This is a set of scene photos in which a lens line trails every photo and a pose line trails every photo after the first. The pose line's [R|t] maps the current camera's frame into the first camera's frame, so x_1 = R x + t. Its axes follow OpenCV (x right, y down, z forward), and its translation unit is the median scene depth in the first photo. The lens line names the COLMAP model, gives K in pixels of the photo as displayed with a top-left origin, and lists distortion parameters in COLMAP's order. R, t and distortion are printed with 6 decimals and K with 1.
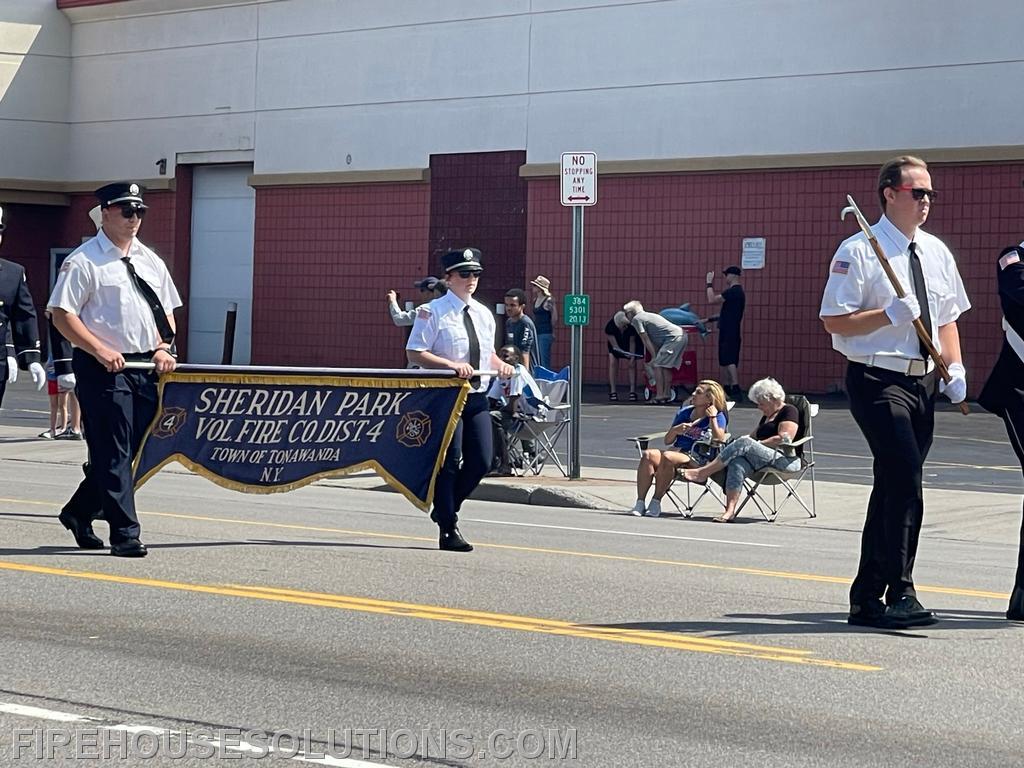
lens RADIAL K [[4270.6, 0, 512.0], [0, 4270.6, 384.0], [0, 0, 1]] dist [0.041804, 4.582731]
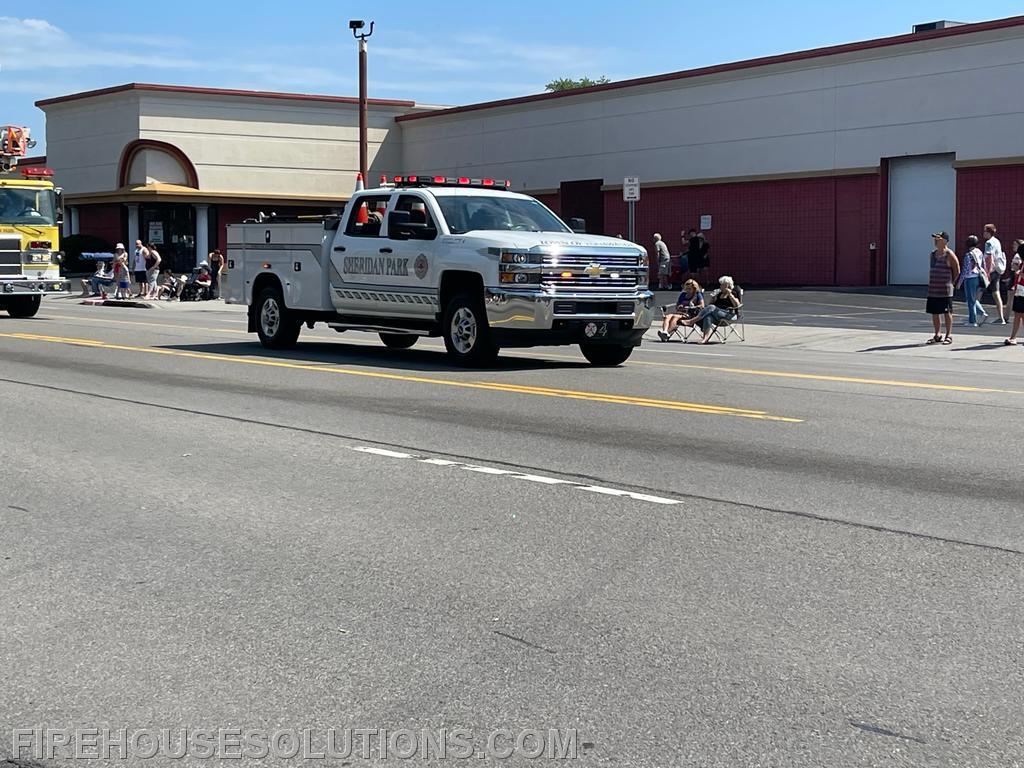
lens RADIAL K [[1755.4, 0, 545.2], [0, 1755.4, 384.6], [0, 0, 1]] dist [0.238414, -1.225562]
pose [[0.999428, -0.020794, -0.026658, -0.009315], [0.022302, 0.998093, 0.057564, -0.000938], [0.025410, -0.058126, 0.997986, 0.119296]]
